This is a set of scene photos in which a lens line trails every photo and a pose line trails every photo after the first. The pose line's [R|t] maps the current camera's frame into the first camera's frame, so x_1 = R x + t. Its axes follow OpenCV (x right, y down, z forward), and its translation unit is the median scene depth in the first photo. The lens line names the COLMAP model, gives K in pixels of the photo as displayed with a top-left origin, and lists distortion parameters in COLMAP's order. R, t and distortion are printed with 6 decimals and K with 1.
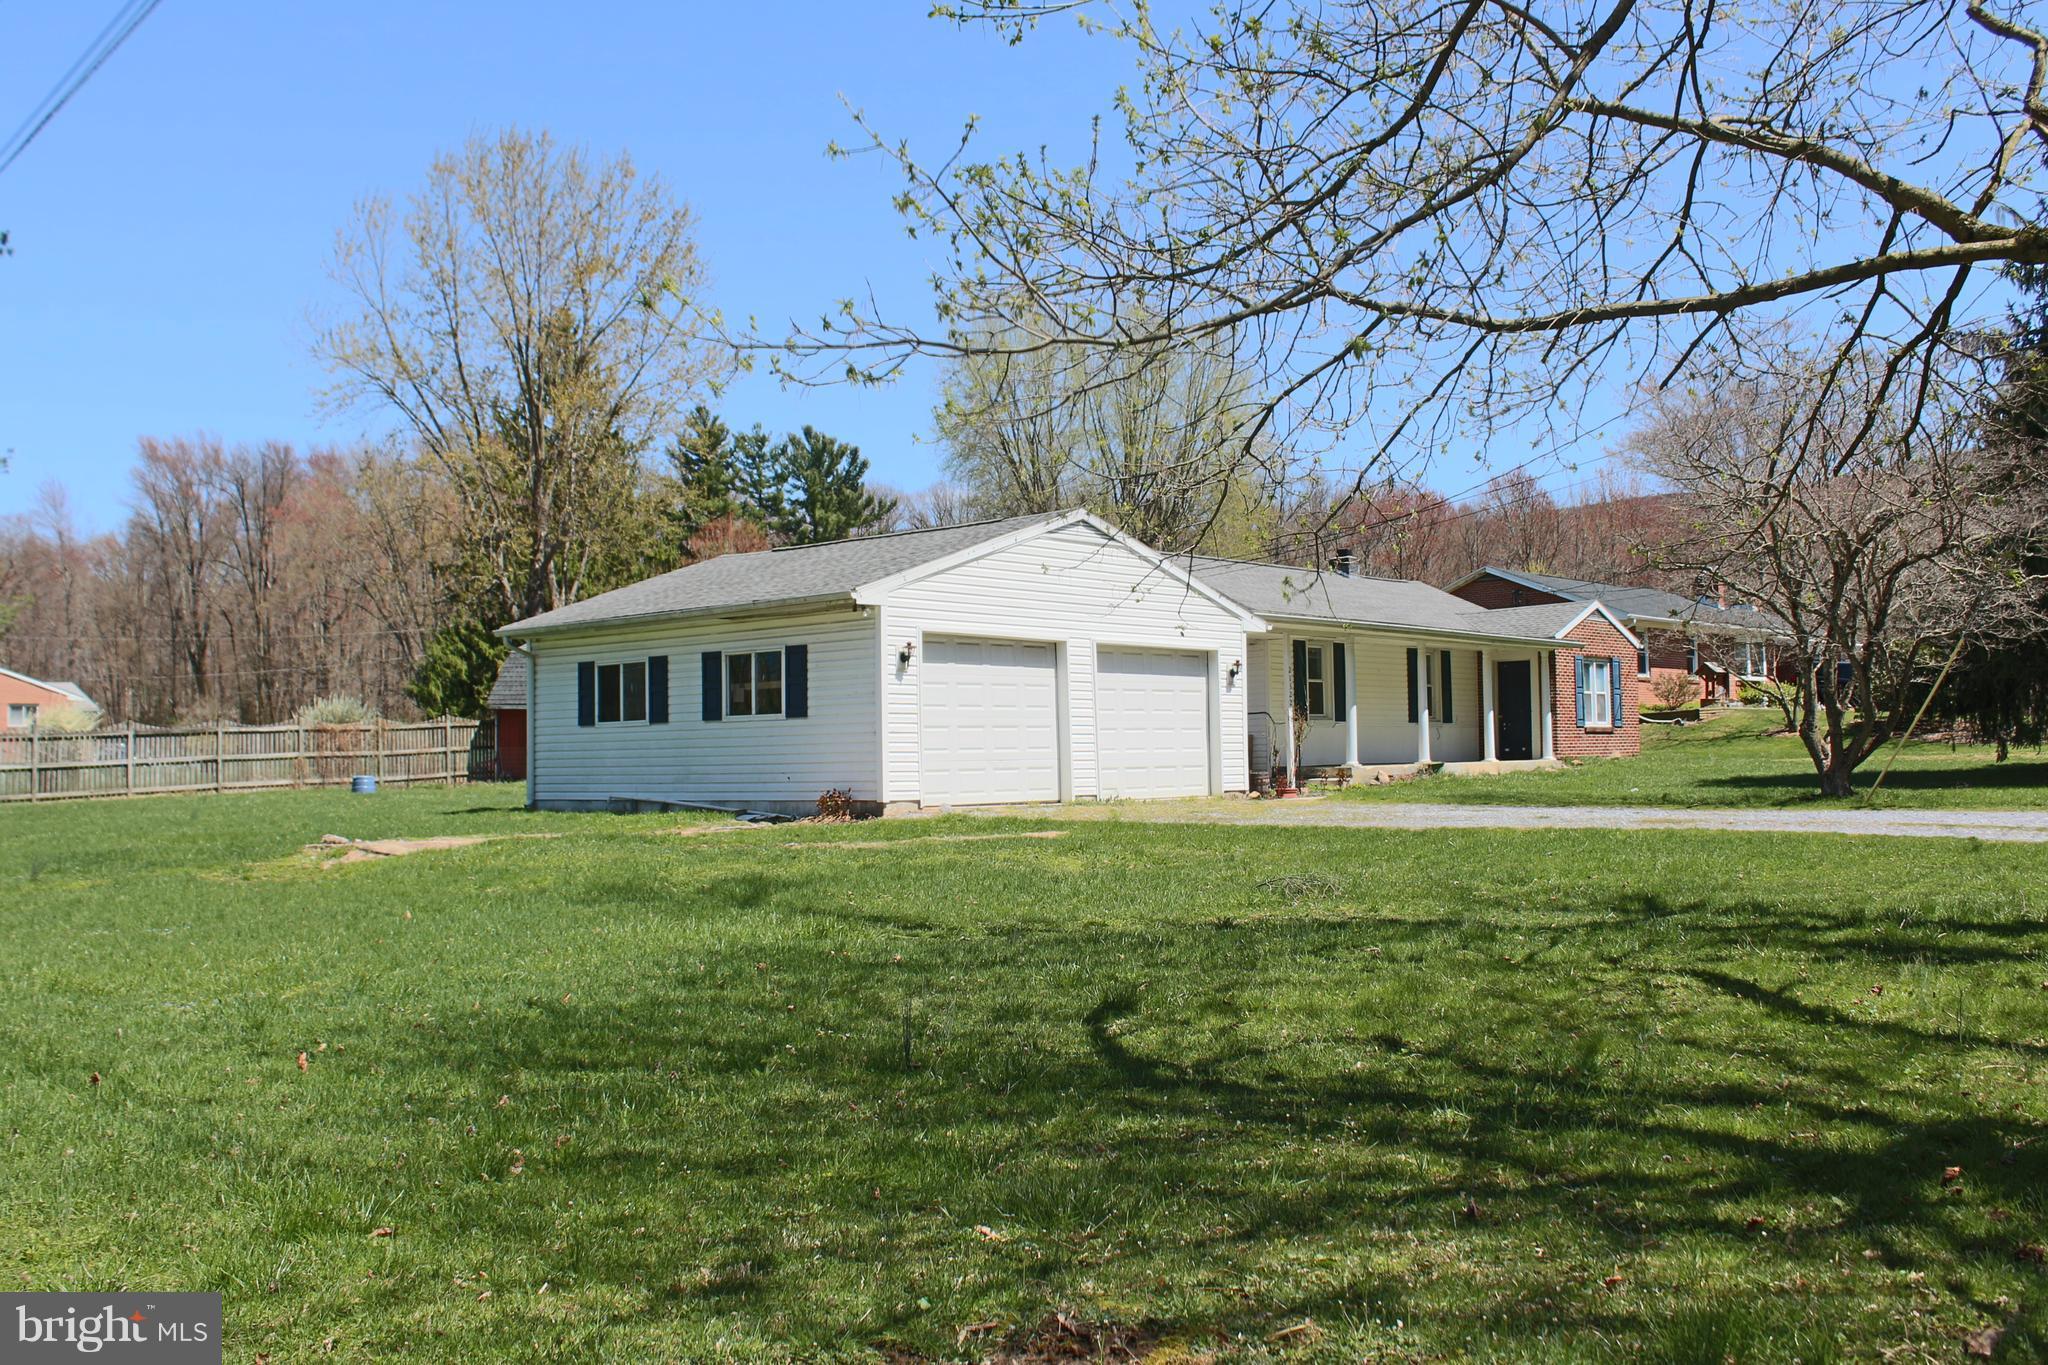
lens RADIAL K [[2078.8, 0, 1024.0], [0, 2078.8, 682.5], [0, 0, 1]] dist [-0.156295, 0.011686]
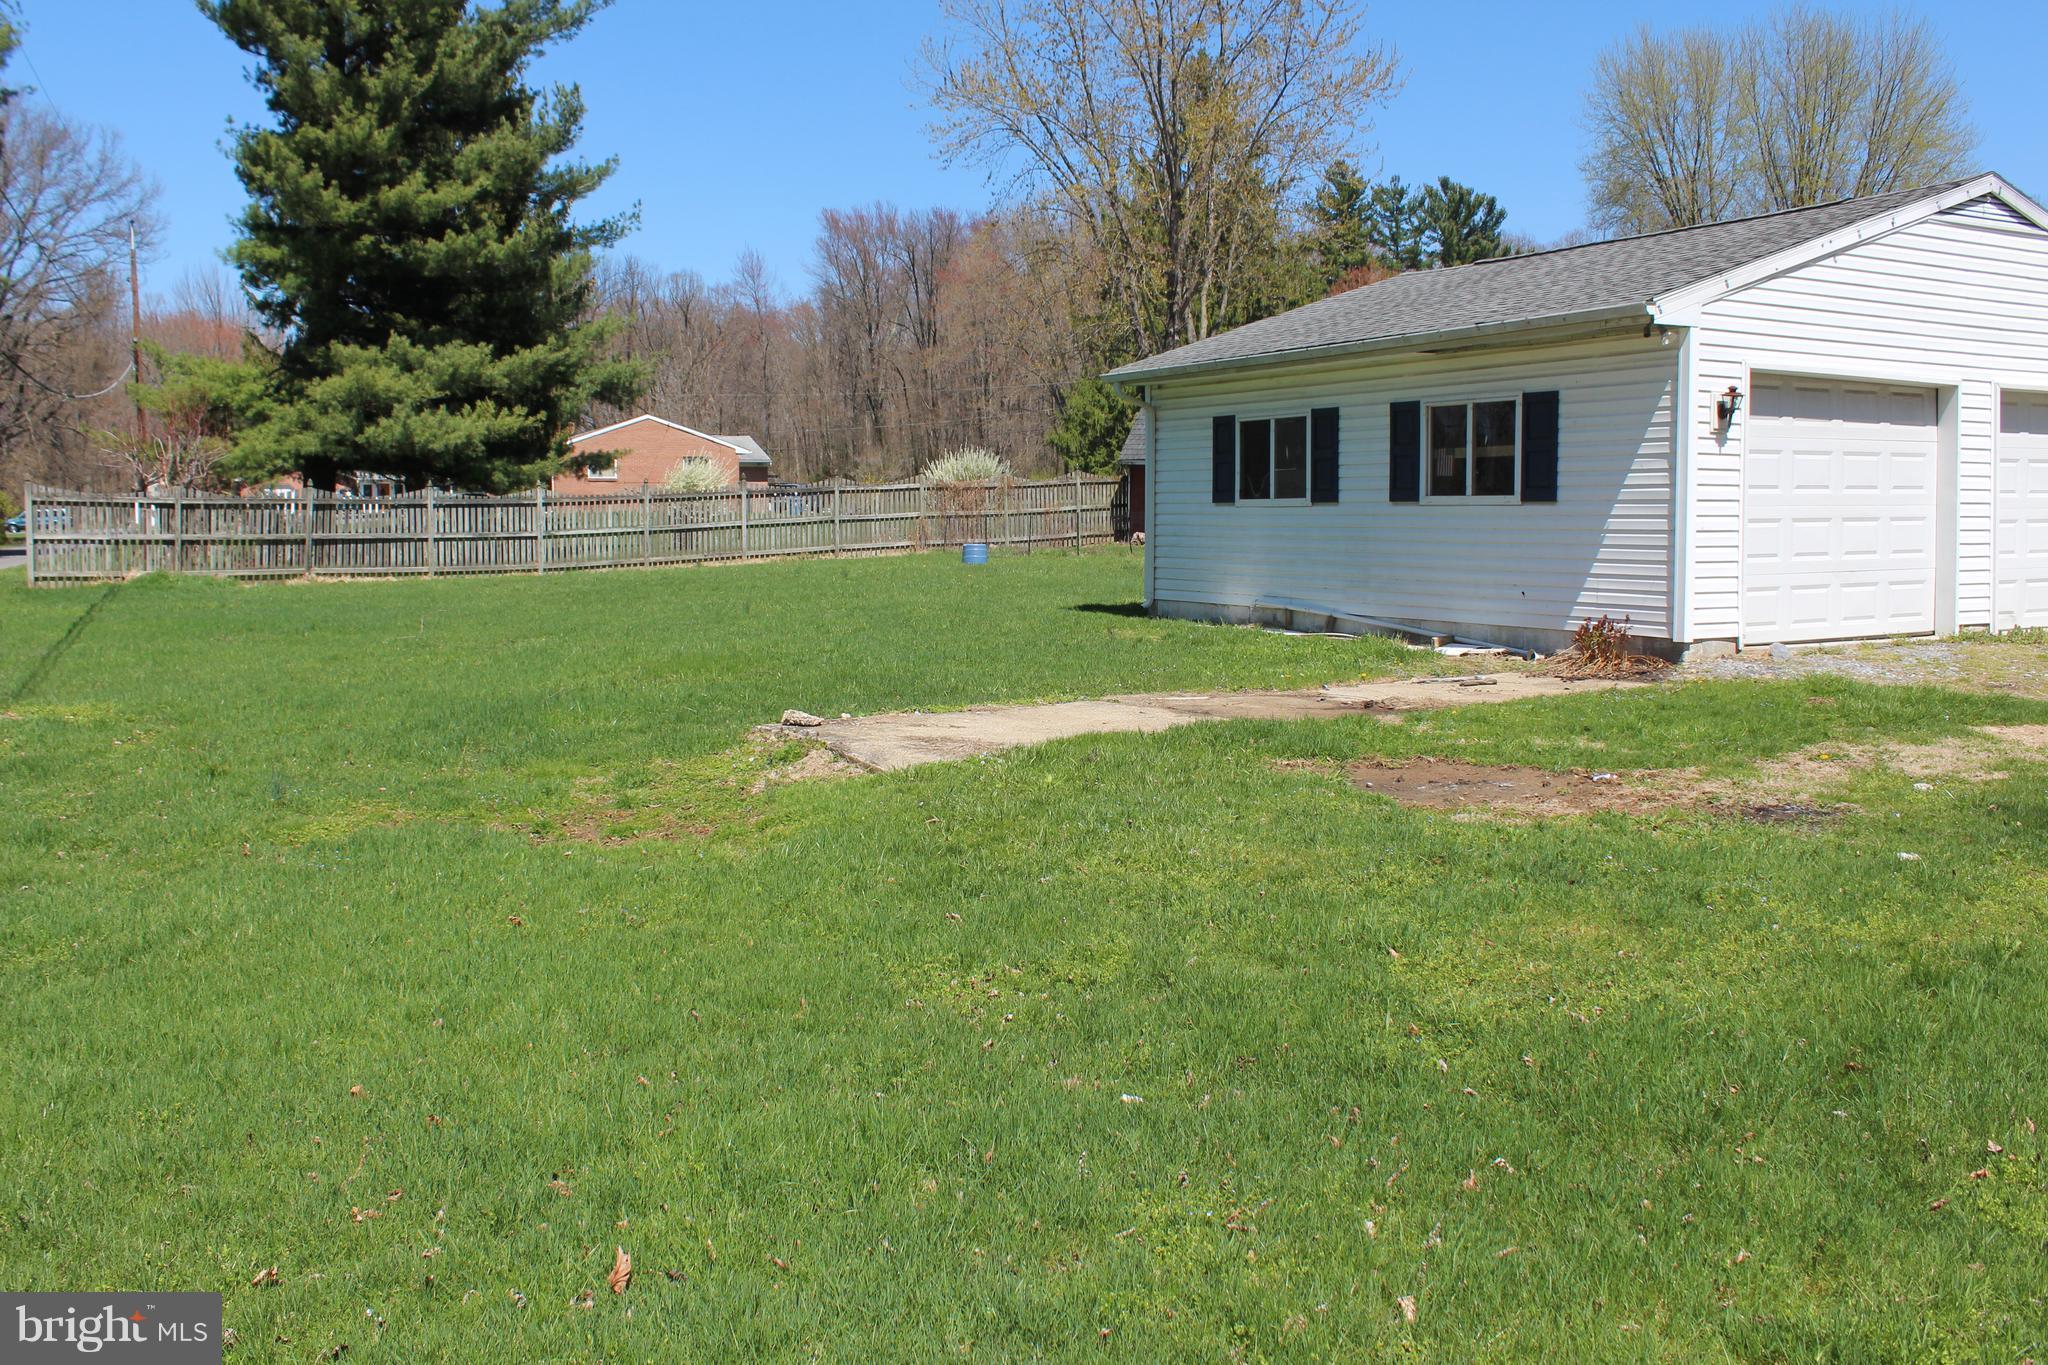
lens RADIAL K [[1921.2, 0, 983.1], [0, 1921.2, 671.1], [0, 0, 1]] dist [-0.171960, 0.174195]
pose [[0.943913, 0.034601, -0.328375, -0.049079], [0.006913, 0.992205, 0.124421, -0.003785], [0.330121, -0.119713, 0.936317, 0.238954]]
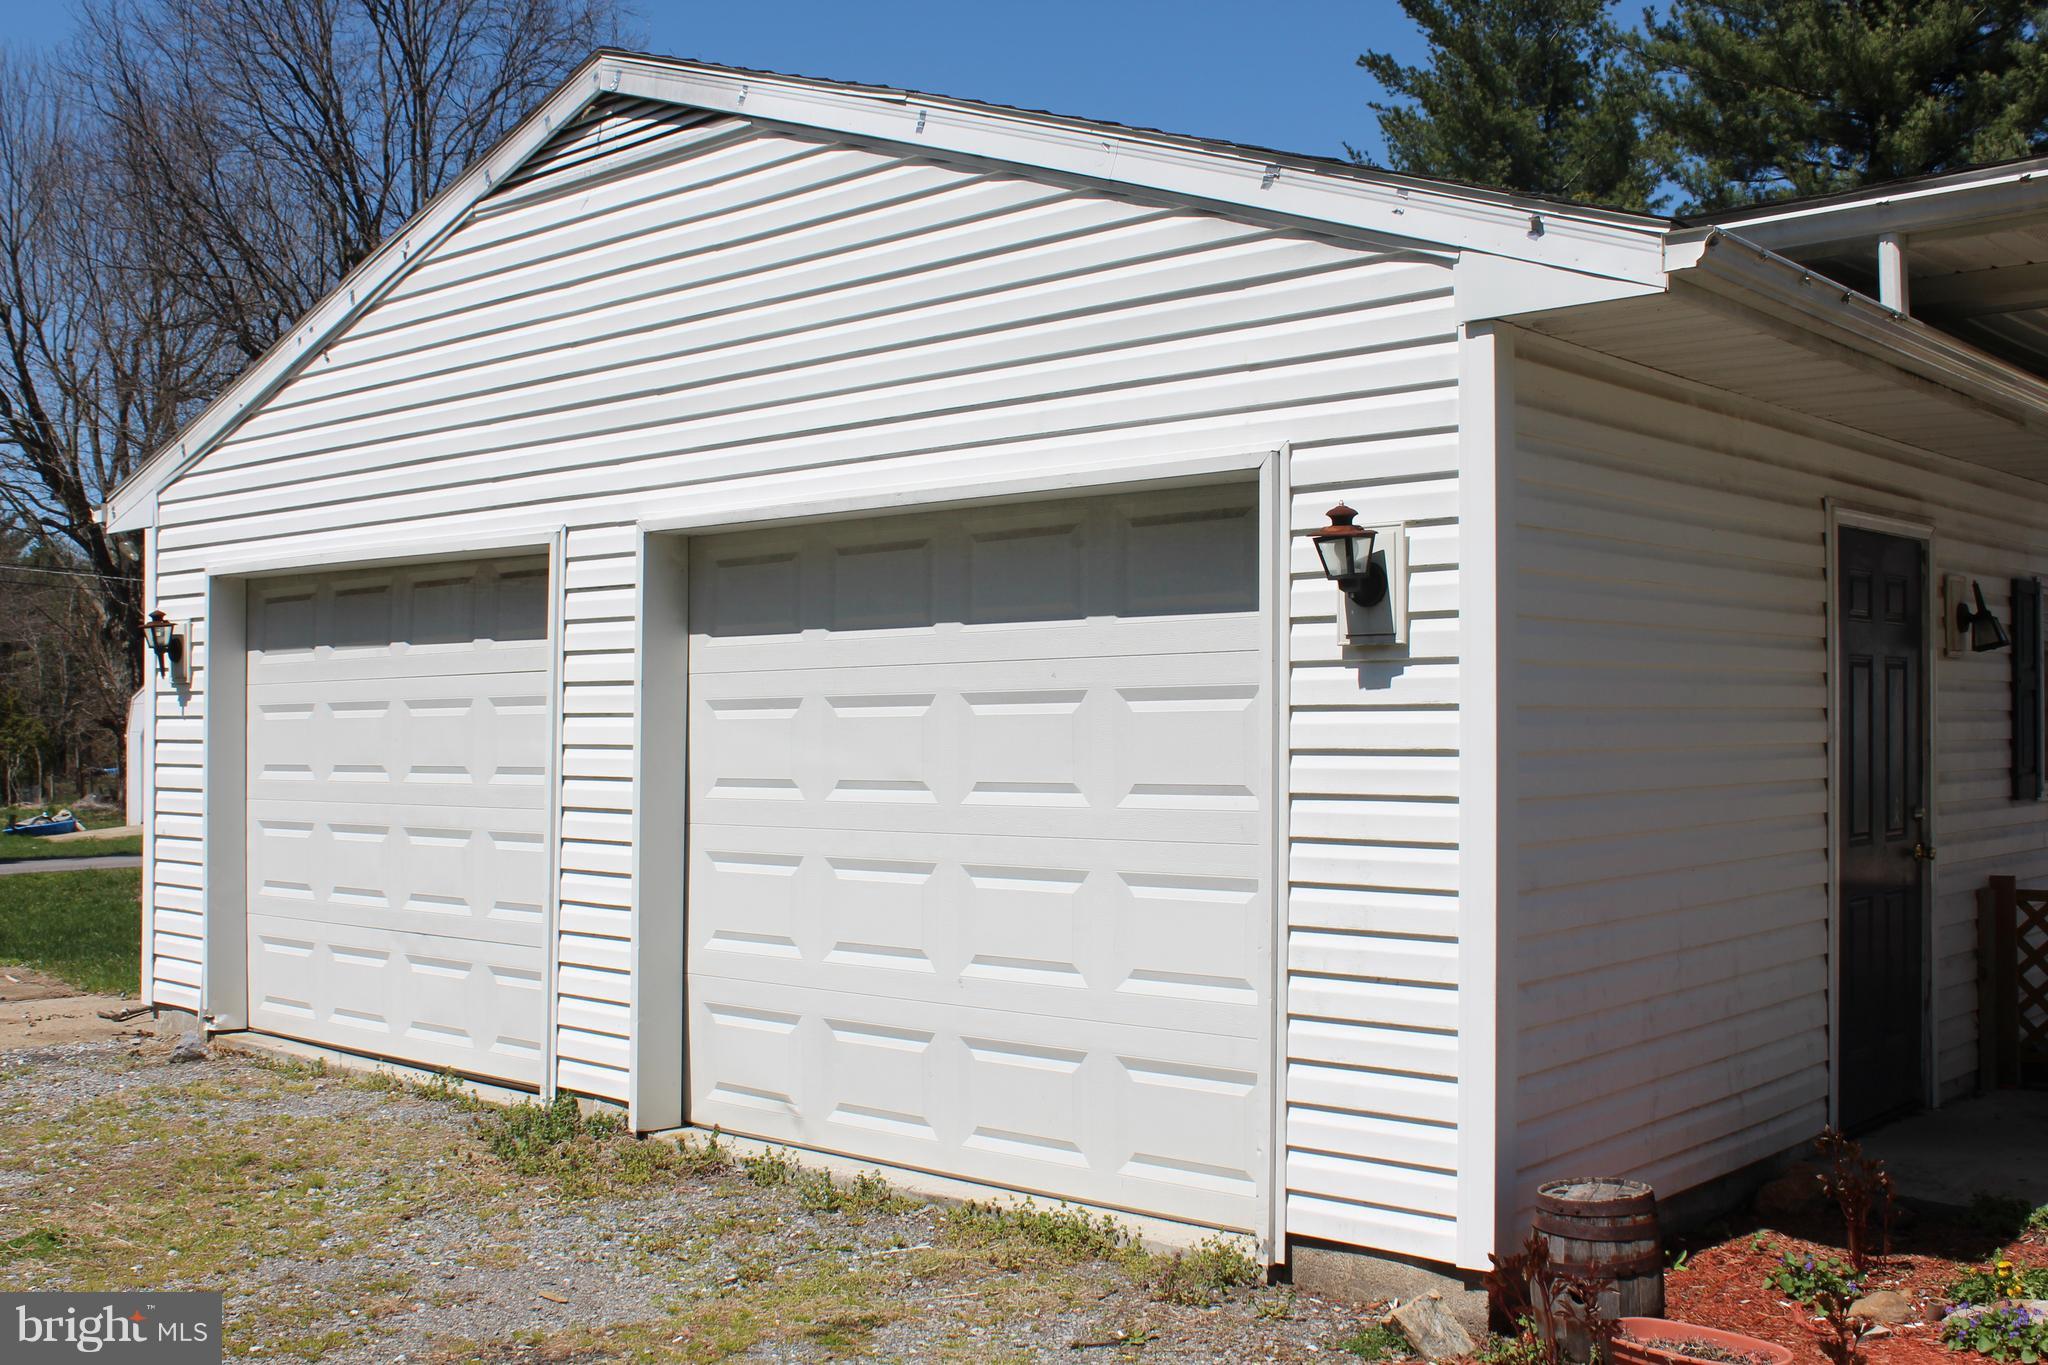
lens RADIAL K [[2078.8, 0, 1024.0], [0, 2078.8, 682.5], [0, 0, 1]] dist [-0.156295, 0.011686]
pose [[-0.014385, -0.016416, -0.999762, 0.201162], [0.039597, 0.999072, -0.016975, 0.004442], [0.999112, -0.039832, -0.013722, 0.715726]]
